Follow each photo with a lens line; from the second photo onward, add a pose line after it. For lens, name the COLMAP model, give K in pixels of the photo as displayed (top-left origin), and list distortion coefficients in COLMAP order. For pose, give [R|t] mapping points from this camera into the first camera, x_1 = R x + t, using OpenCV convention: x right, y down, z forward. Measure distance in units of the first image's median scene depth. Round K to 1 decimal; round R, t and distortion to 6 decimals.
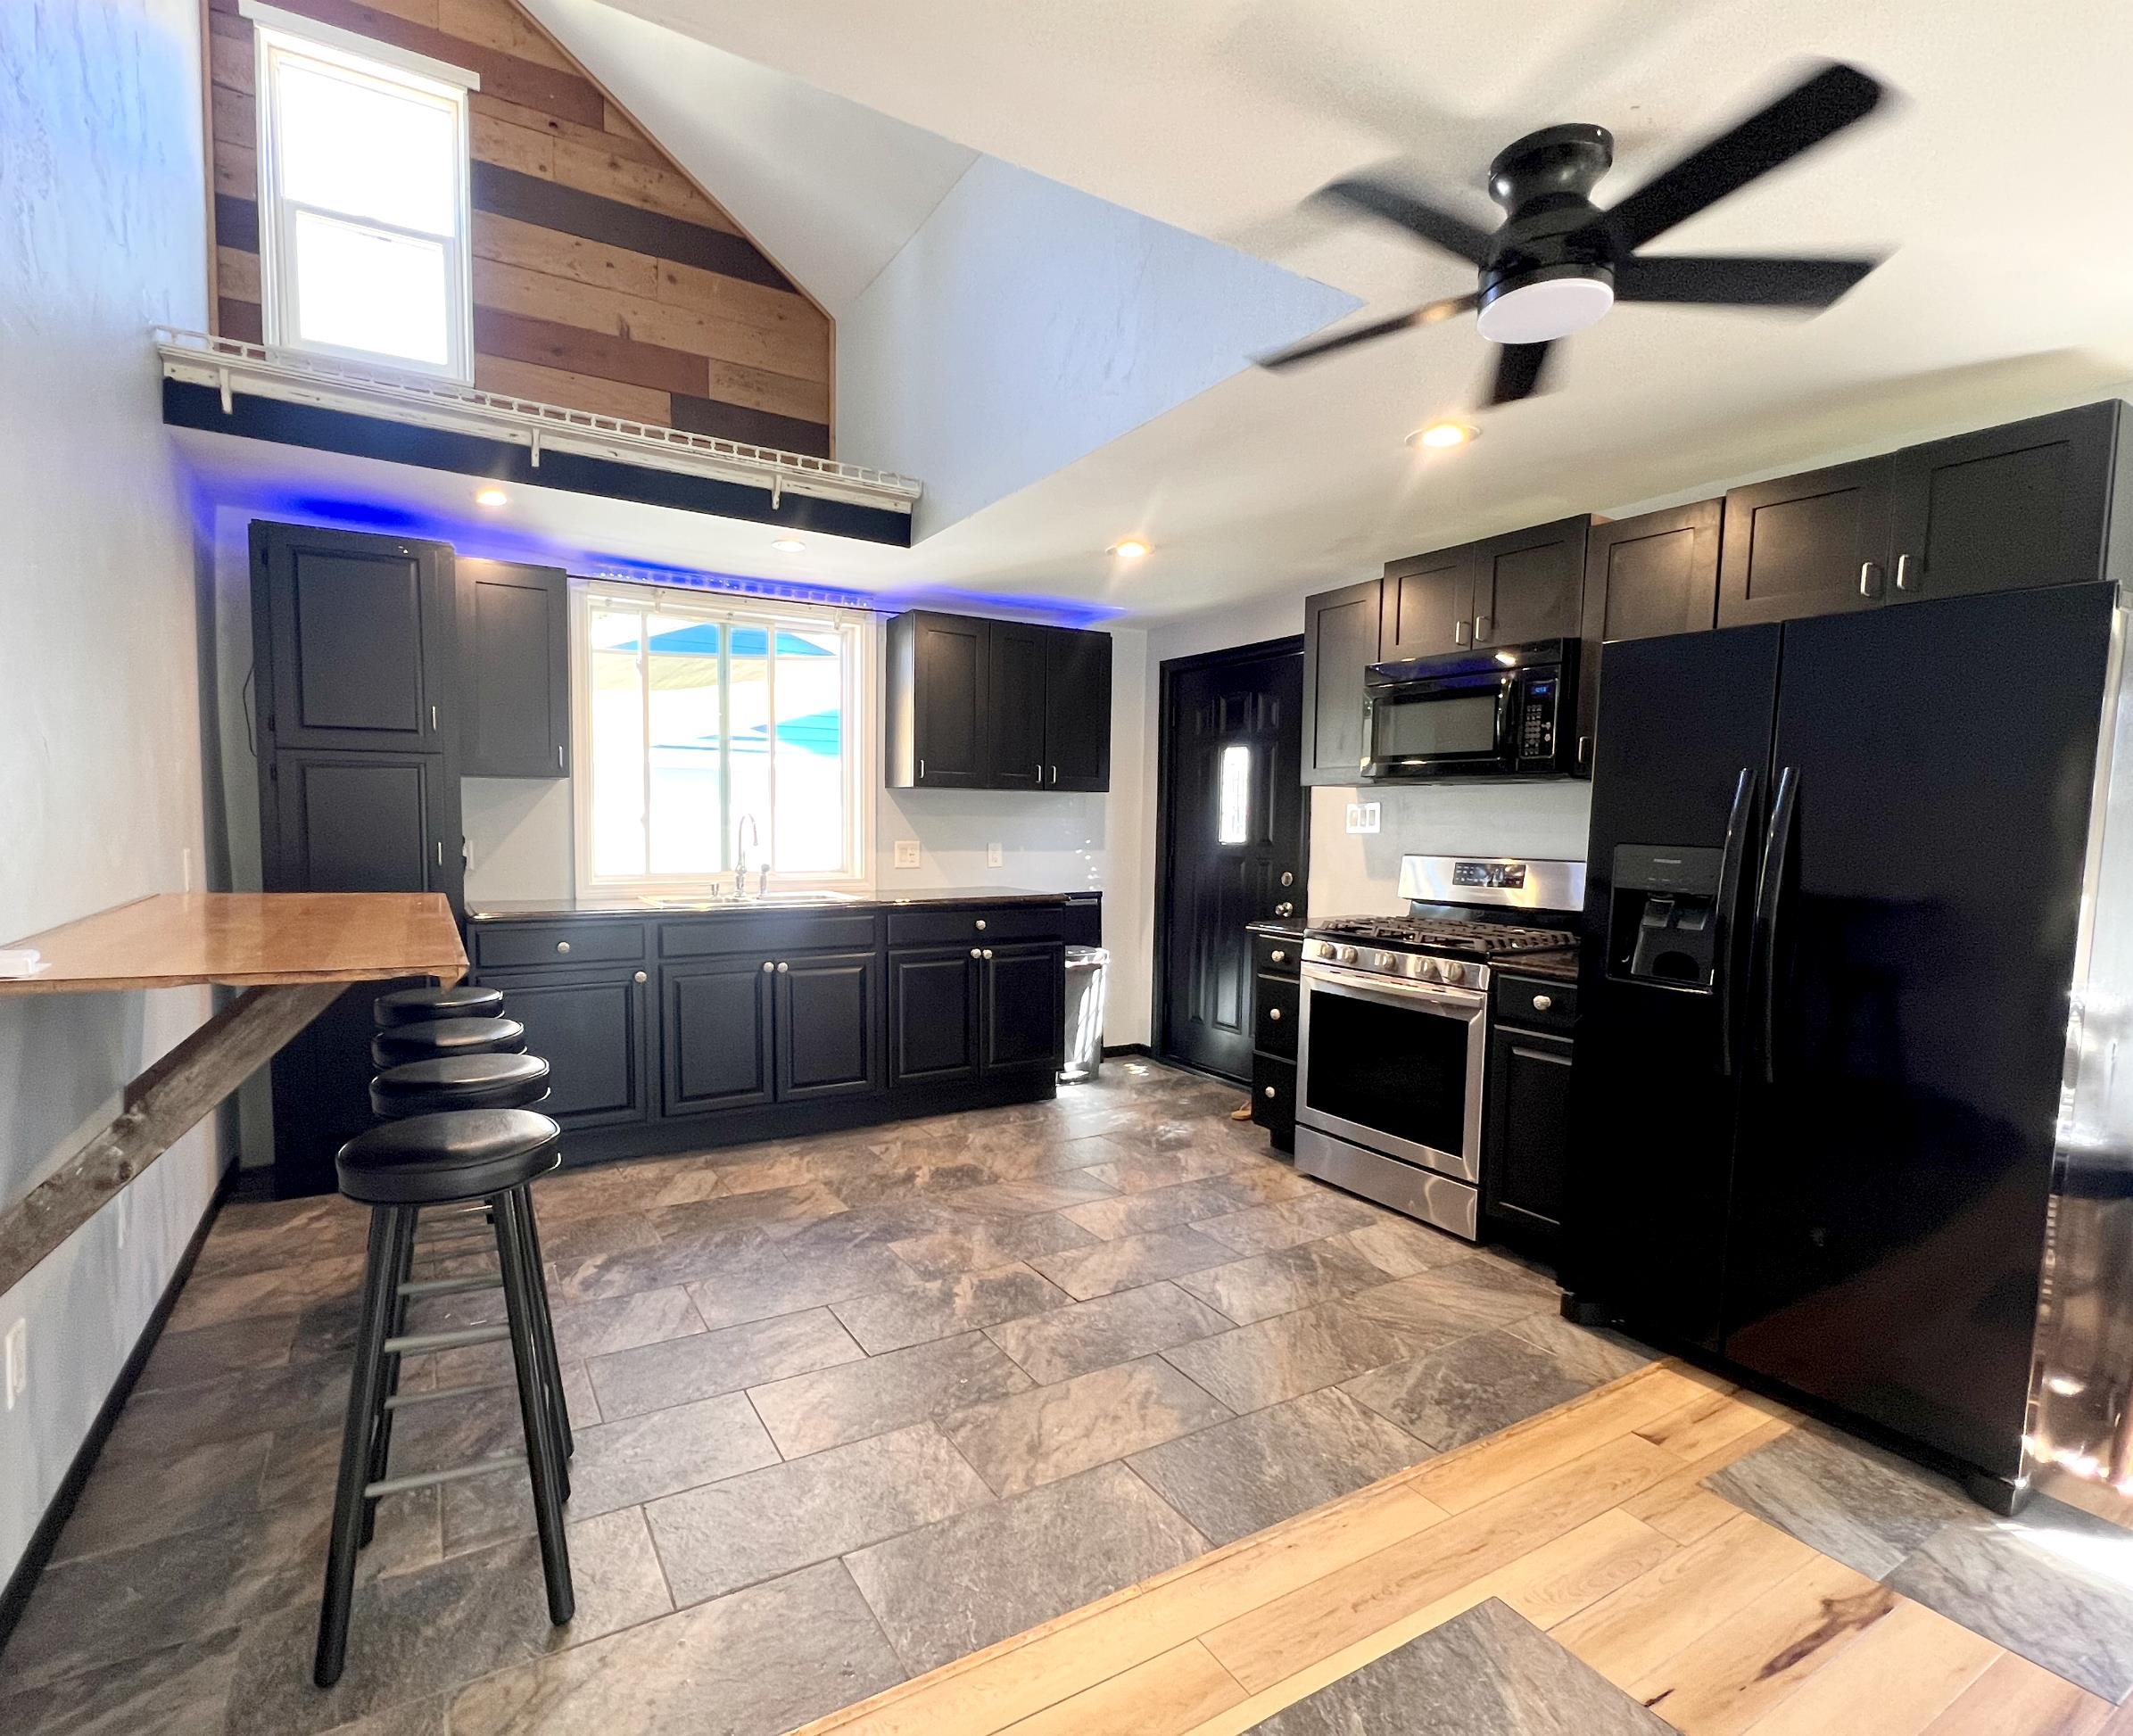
lens RADIAL K [[1049.2, 0, 1000.0], [0, 1049.2, 875.8], [0, 0, 1]] dist [0.000008, -0.000012]
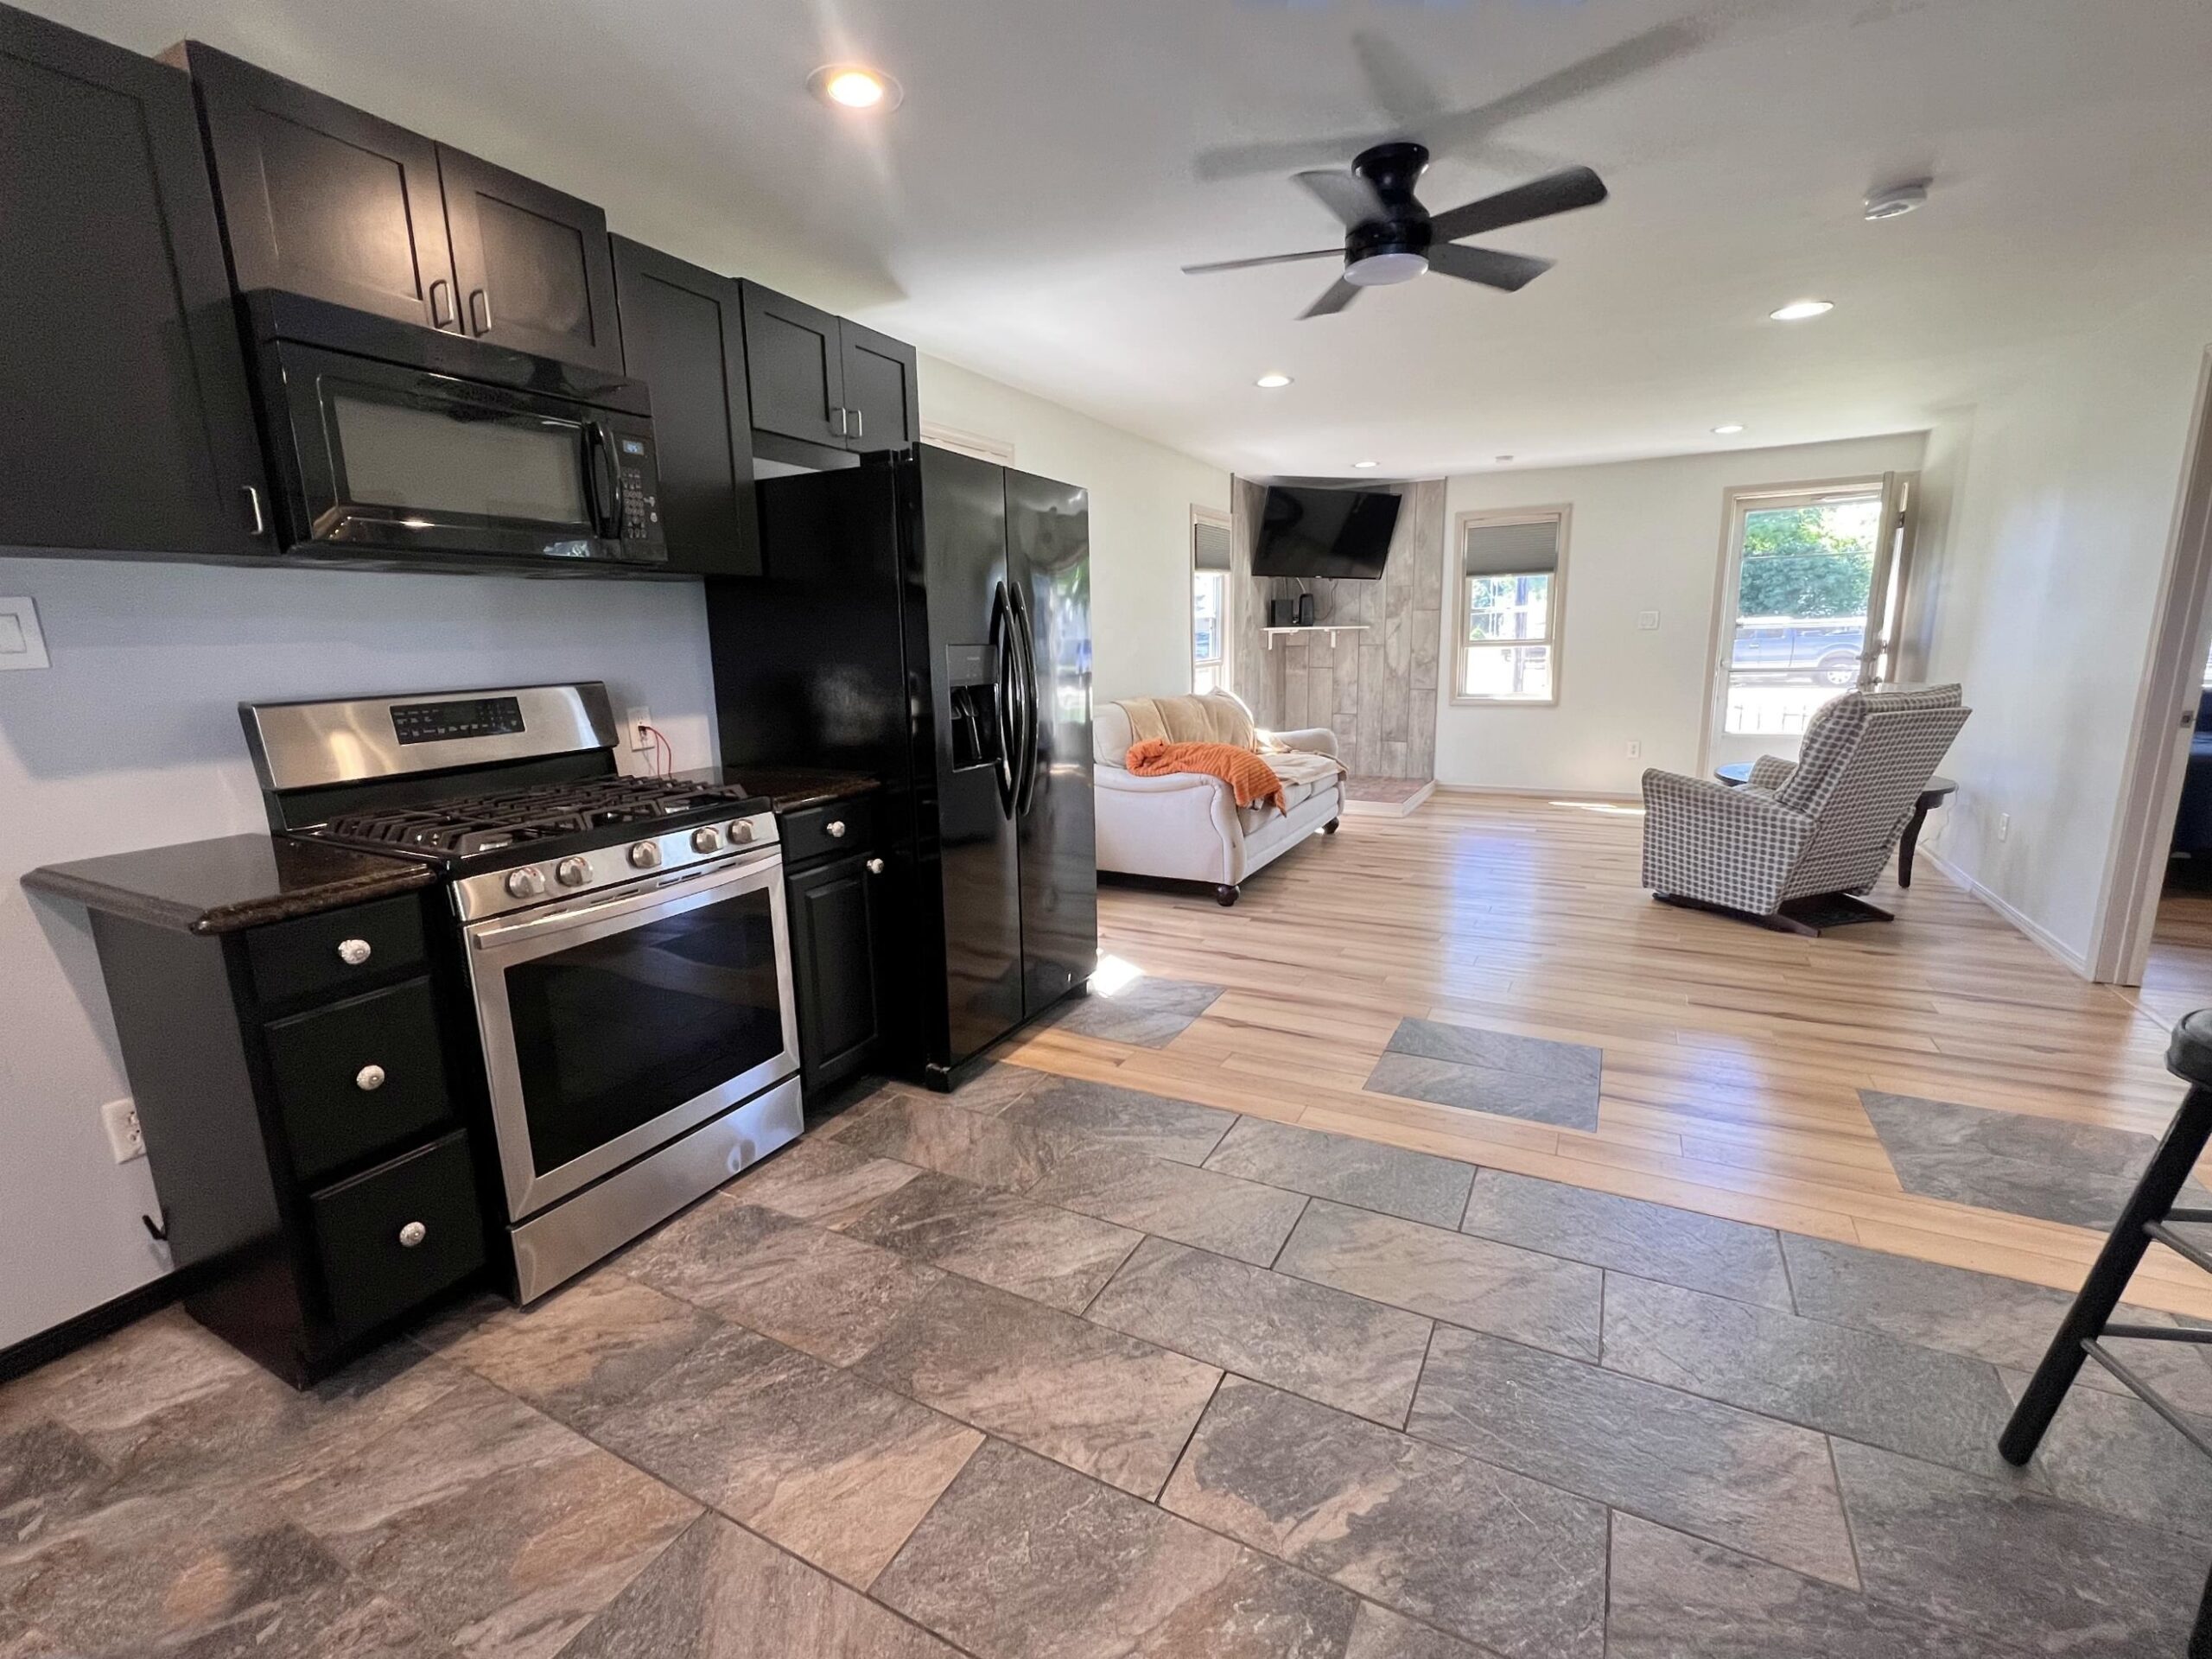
lens RADIAL K [[975.0, 0, 1103.6], [0, 975.0, 837.9], [0, 0, 1]] dist [0.001181, -0.000231]
pose [[-0.543902, -0.177786, 0.820099, -0.302449], [0.058676, 0.966849, 0.248514, -0.068510], [-0.837095, 0.183288, -0.515440, 1.225456]]
